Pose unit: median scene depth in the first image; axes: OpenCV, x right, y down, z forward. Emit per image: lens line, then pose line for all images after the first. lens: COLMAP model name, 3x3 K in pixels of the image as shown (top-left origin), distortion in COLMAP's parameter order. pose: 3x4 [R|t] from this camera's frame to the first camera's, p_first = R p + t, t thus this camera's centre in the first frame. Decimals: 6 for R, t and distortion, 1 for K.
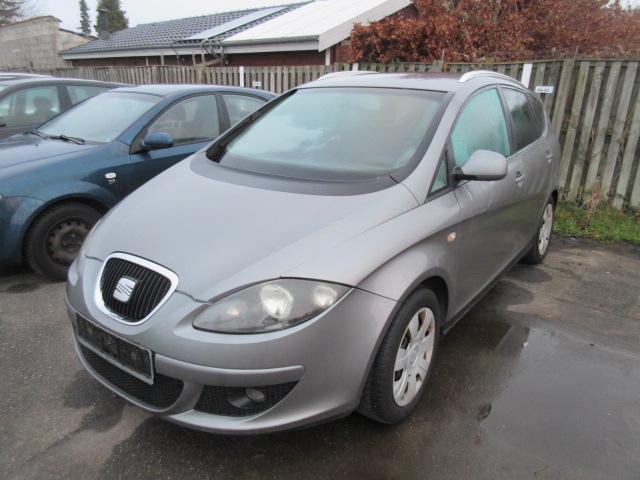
lens RADIAL K [[490.5, 0, 318.9], [0, 490.5, 234.9], [0, 0, 1]] dist [0.008503, -0.013904]
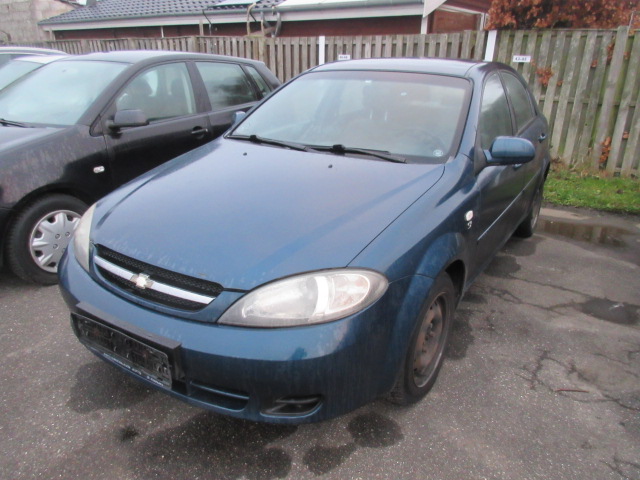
lens RADIAL K [[490.5, 0, 315.8], [0, 490.5, 241.8], [0, 0, 1]] dist [0.008503, -0.013904]
pose [[0.995955, -0.041856, 0.079513, -0.204401], [0.036670, 0.997173, 0.065589, -0.040152], [-0.082034, -0.062408, 0.994674, 0.120355]]
